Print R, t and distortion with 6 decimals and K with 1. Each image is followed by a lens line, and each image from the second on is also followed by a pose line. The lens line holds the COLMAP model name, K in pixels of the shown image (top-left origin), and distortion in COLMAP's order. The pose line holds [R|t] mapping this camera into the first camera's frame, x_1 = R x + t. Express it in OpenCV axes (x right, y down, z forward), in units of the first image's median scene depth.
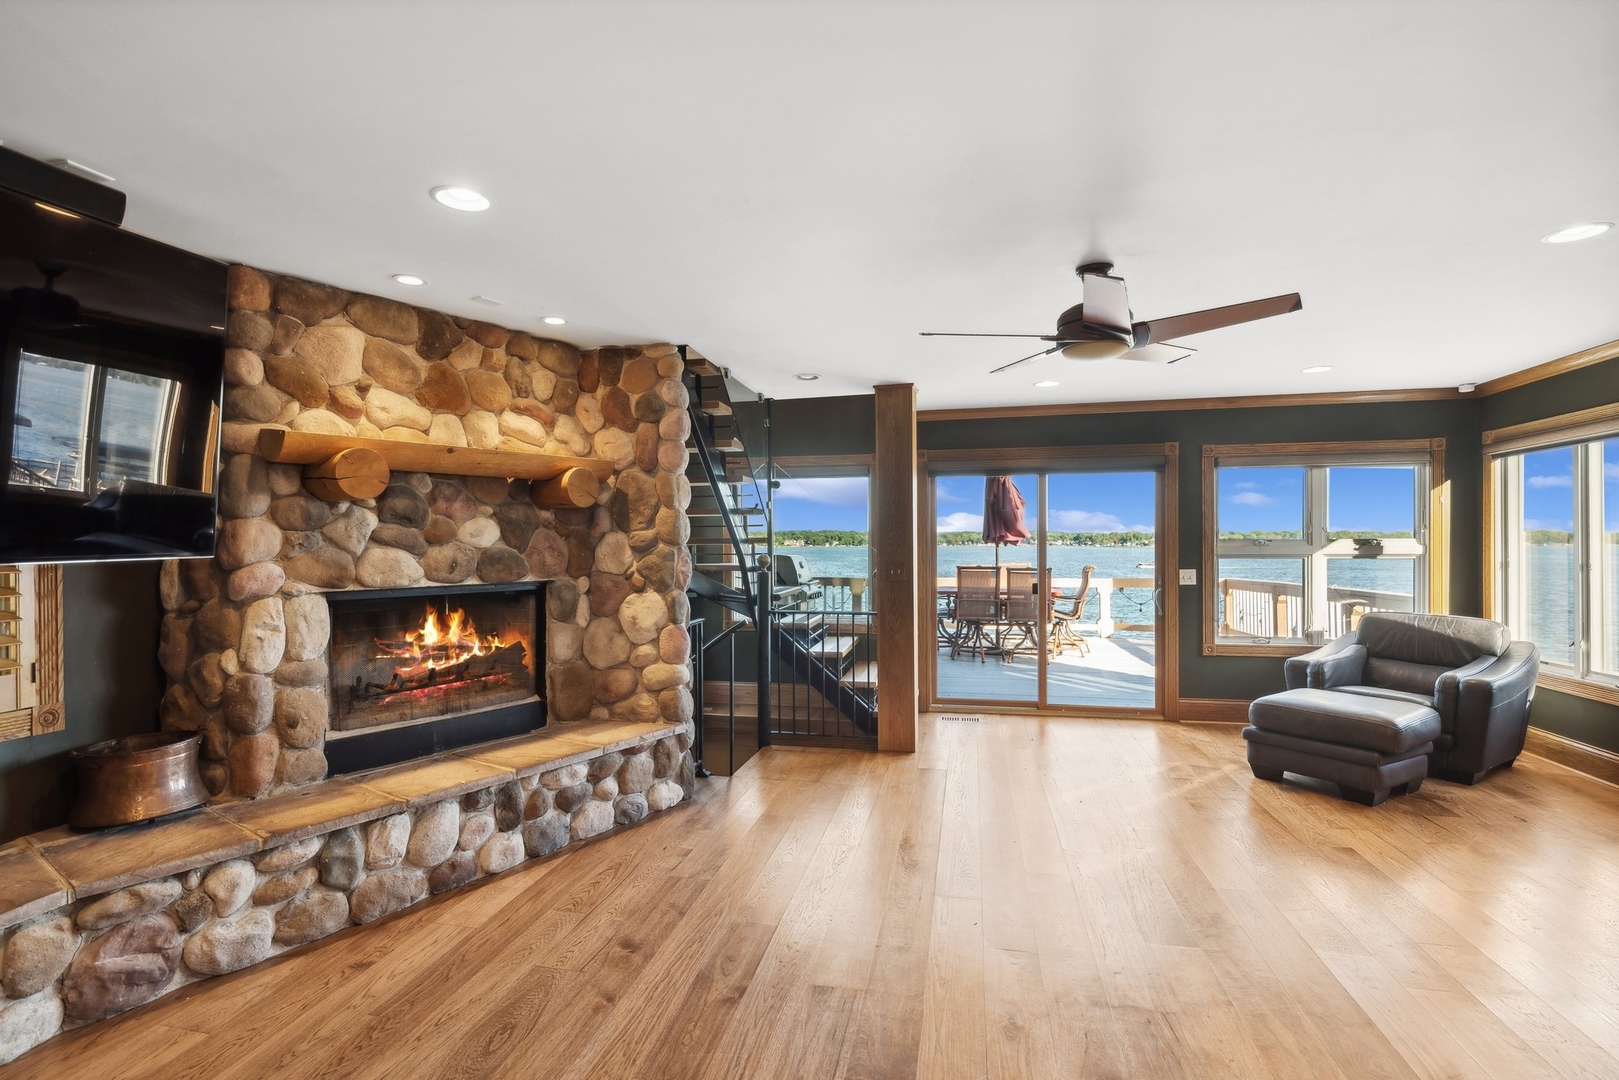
lens RADIAL K [[784.6, 0, 802.3], [0, 784.6, 542.3], [0, 0, 1]] dist [0.000635, 0.000397]
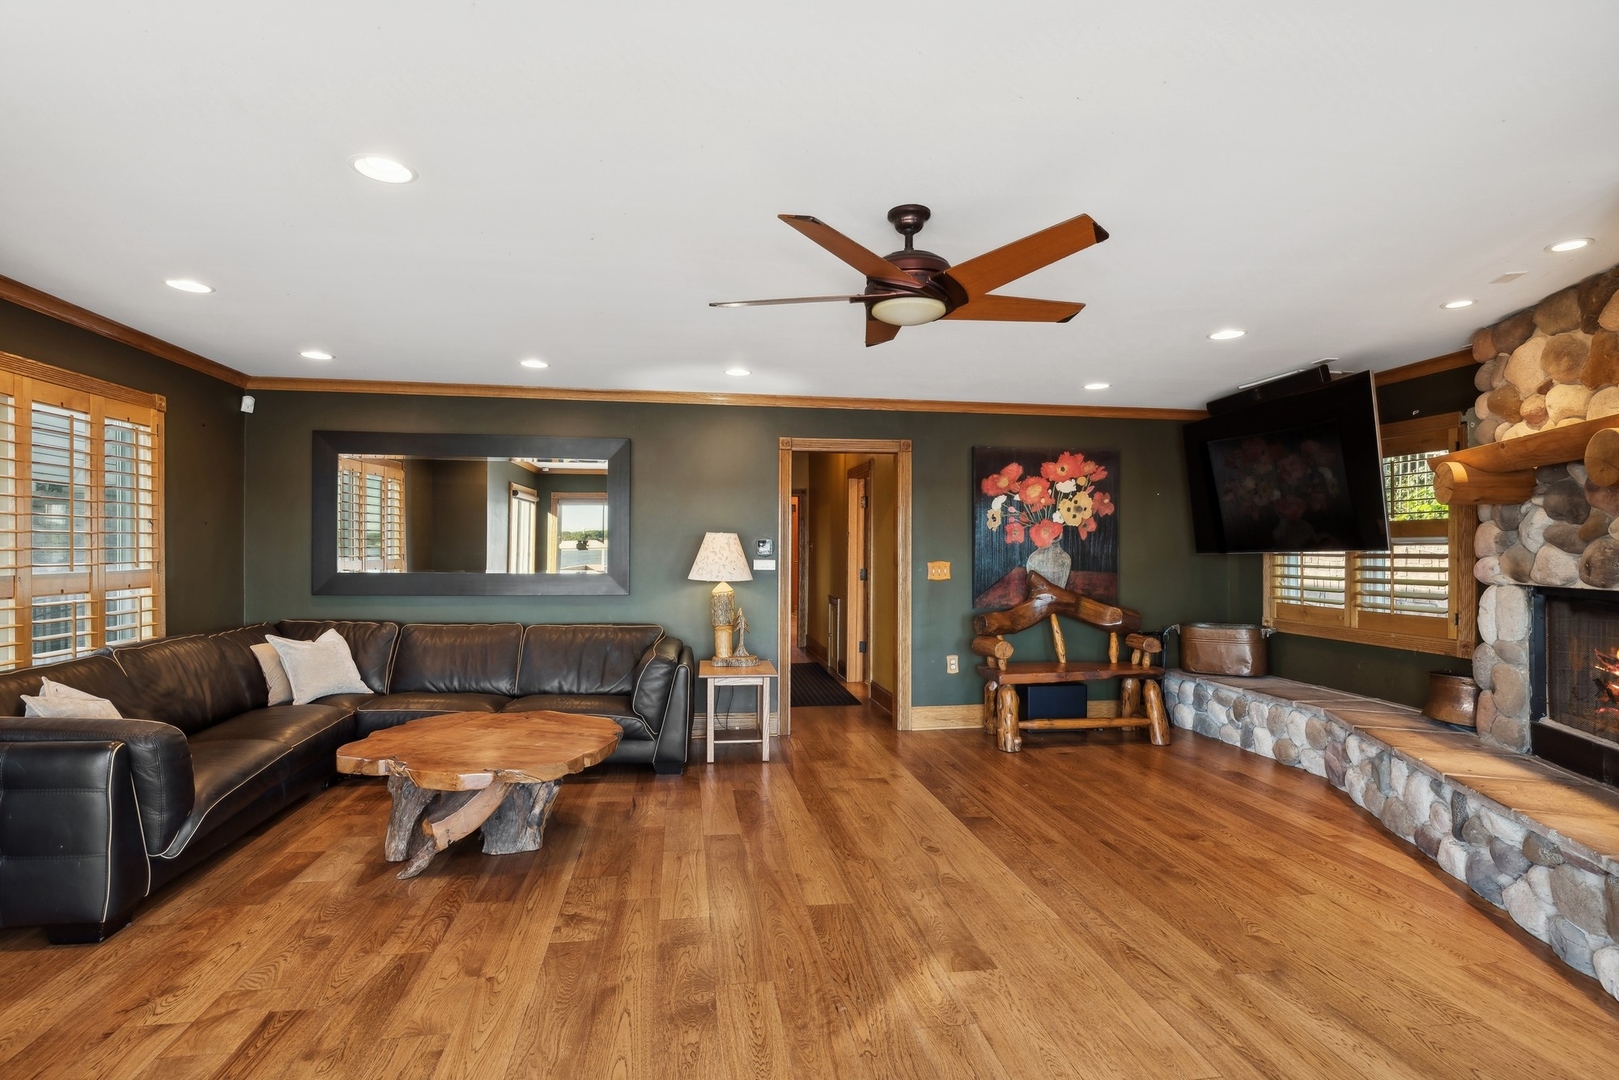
lens RADIAL K [[804.5, 0, 807.3], [0, 804.5, 536.6], [0, 0, 1]] dist [0.000552, 0.000009]
pose [[-0.931113, -0.003106, -0.364719, 0.685874], [0.001494, 0.999923, -0.012332, 0.006689], [0.364729, -0.012027, -0.931036, 1.531700]]
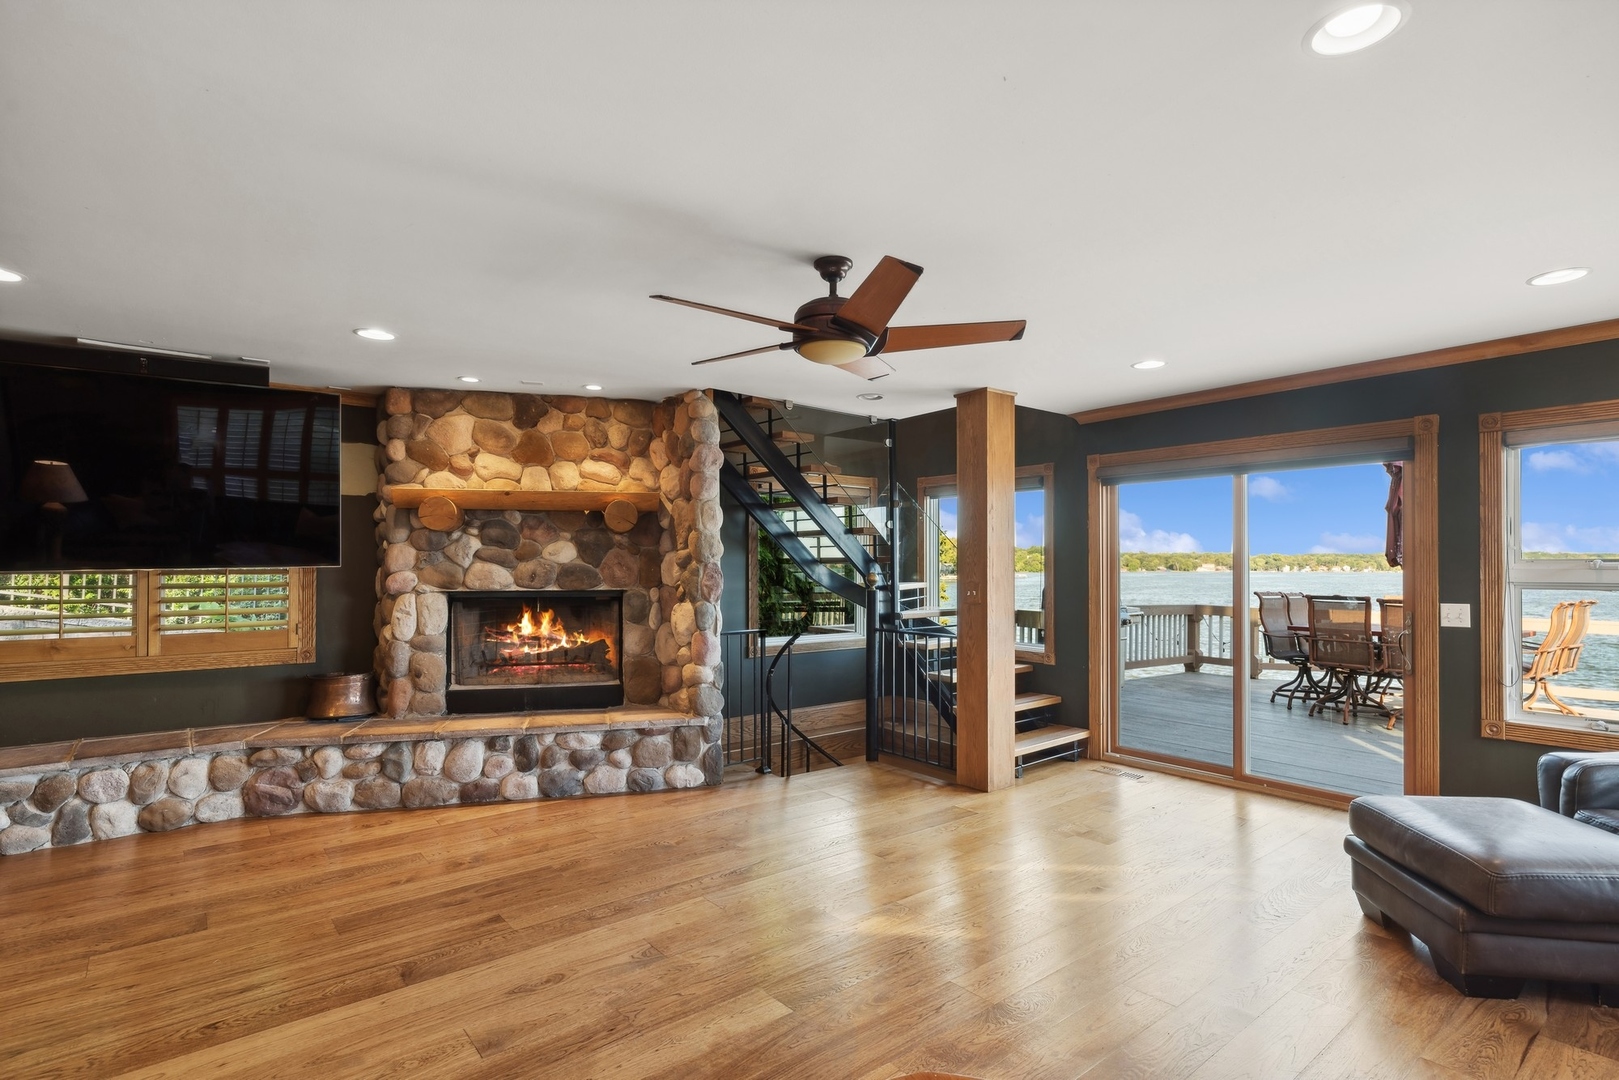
lens RADIAL K [[786.0, 0, 804.1], [0, 786.0, 553.8], [0, 0, 1]] dist [0.001926, -0.000005]
pose [[0.780084, -0.003028, -0.625667, 0.800966], [-0.004995, 0.999926, -0.011067, 0.003515], [0.625654, 0.011759, 0.780012, 0.223195]]
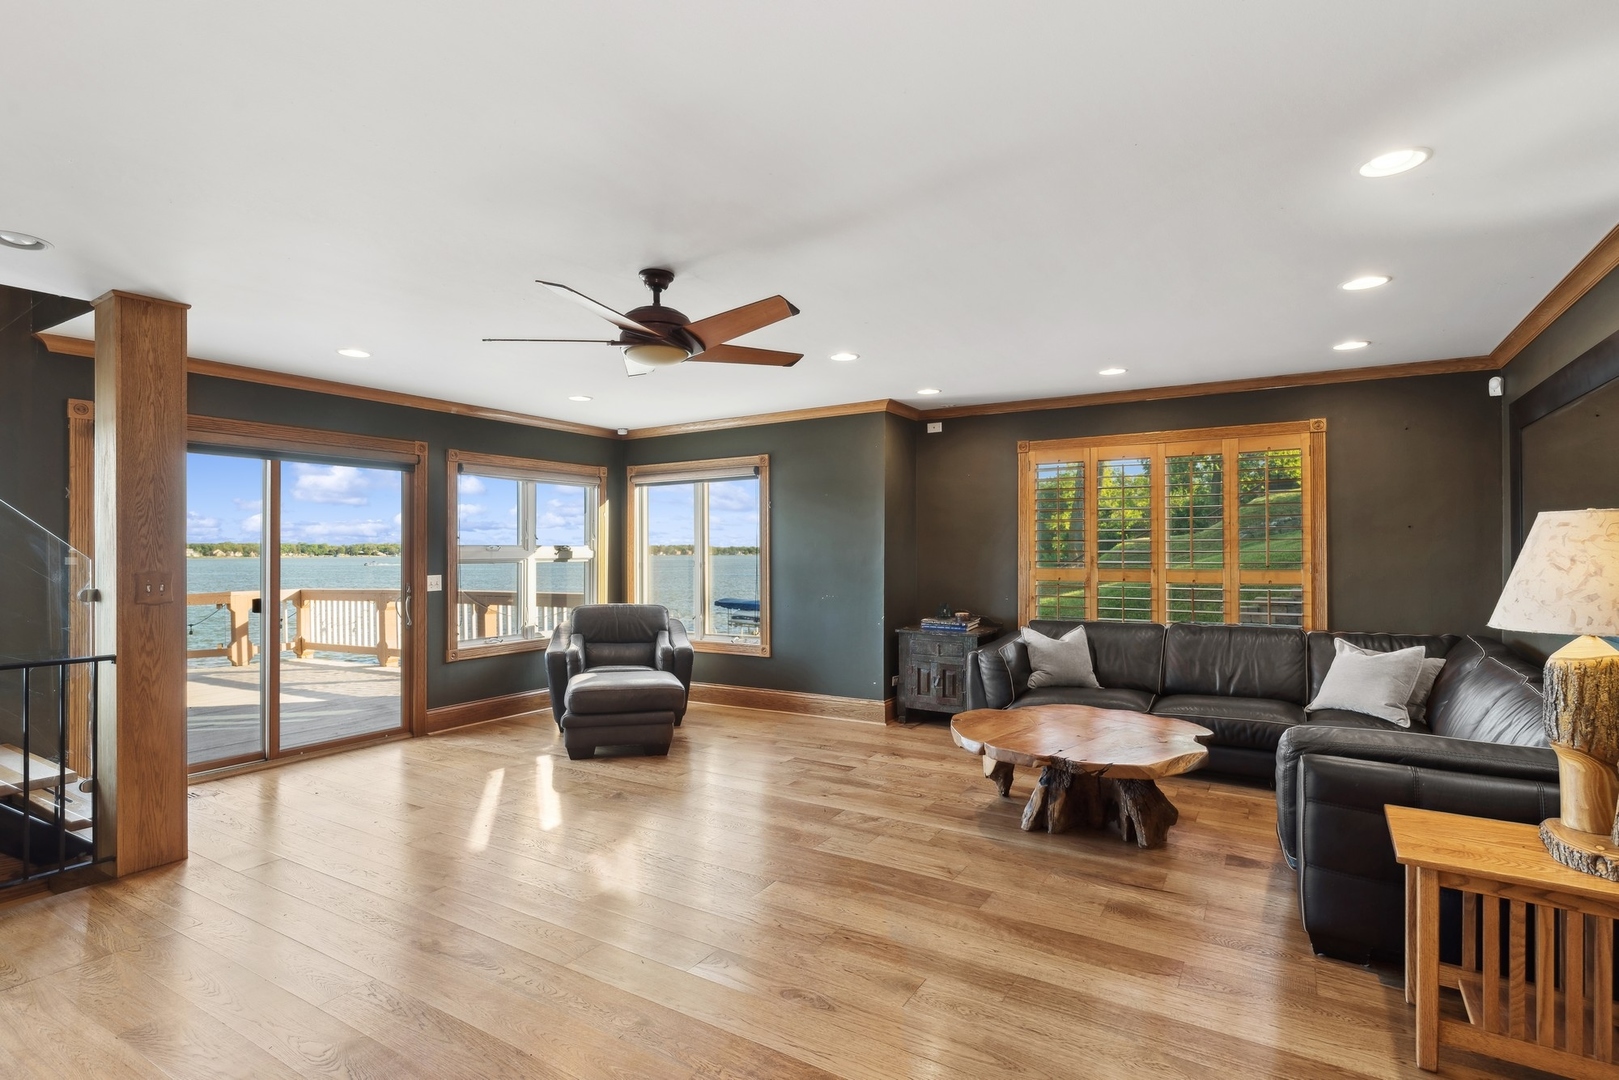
lens RADIAL K [[793.2, 0, 796.8], [0, 793.2, 546.1], [0, 0, 1]] dist [0.000037, 0.000054]
pose [[0.339151, 0.009145, 0.940688, -0.466295], [-0.002689, 0.999958, -0.008752, 0.009775], [-0.940728, 0.000439, 0.339161, 0.413598]]
